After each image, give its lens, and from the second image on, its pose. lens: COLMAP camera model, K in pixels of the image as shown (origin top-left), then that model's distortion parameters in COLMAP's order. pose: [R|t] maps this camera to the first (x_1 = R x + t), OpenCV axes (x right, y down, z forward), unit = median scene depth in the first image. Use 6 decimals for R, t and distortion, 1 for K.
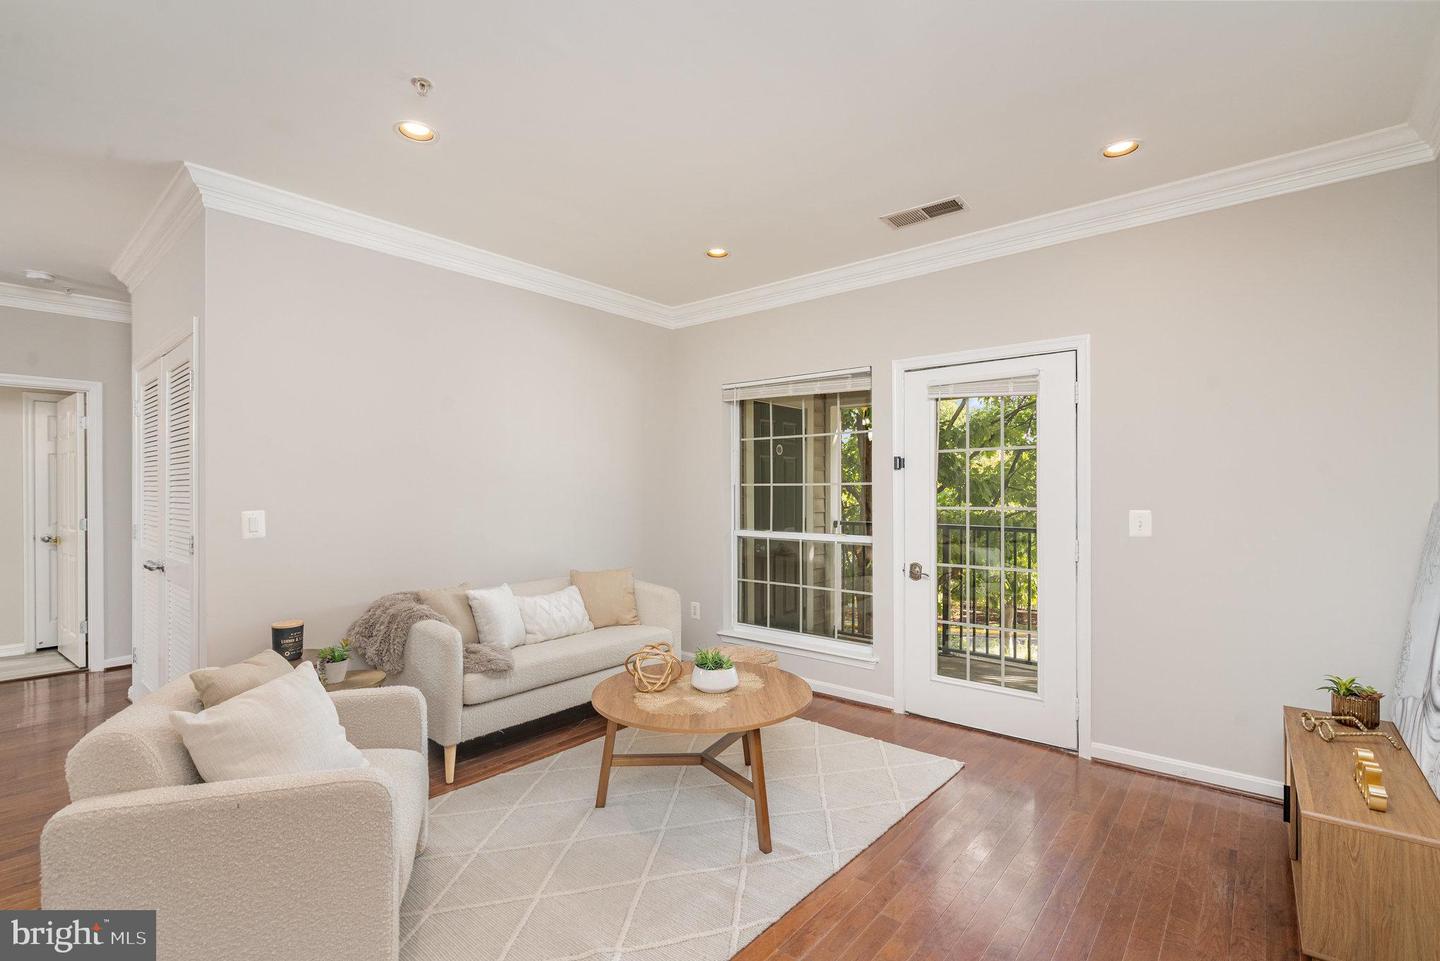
lens RADIAL K [[634.5, 0, 715.1], [0, 634.5, 495.9], [0, 0, 1]] dist [-0.001758, 0.001039]
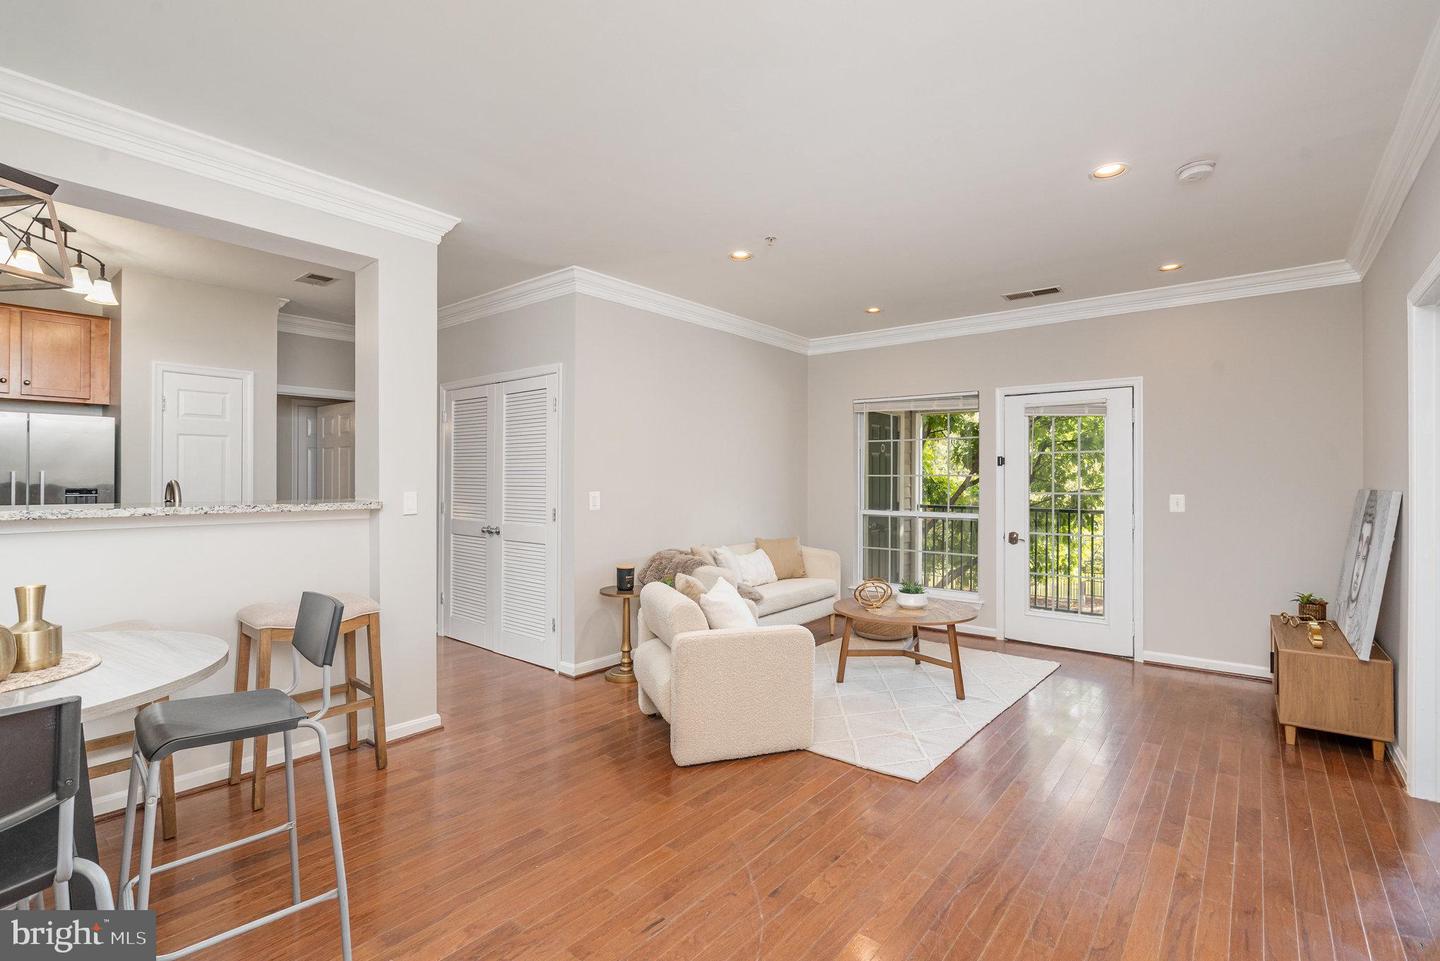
lens RADIAL K [[649.2, 0, 713.0], [0, 649.2, 481.5], [0, 0, 1]] dist [0.000368, 0.001196]
pose [[0.999767, 0.004938, 0.021000, -0.432083], [-0.004831, 0.999975, -0.005170, 0.004786], [-0.021025, 0.005067, 0.999766, -0.483887]]
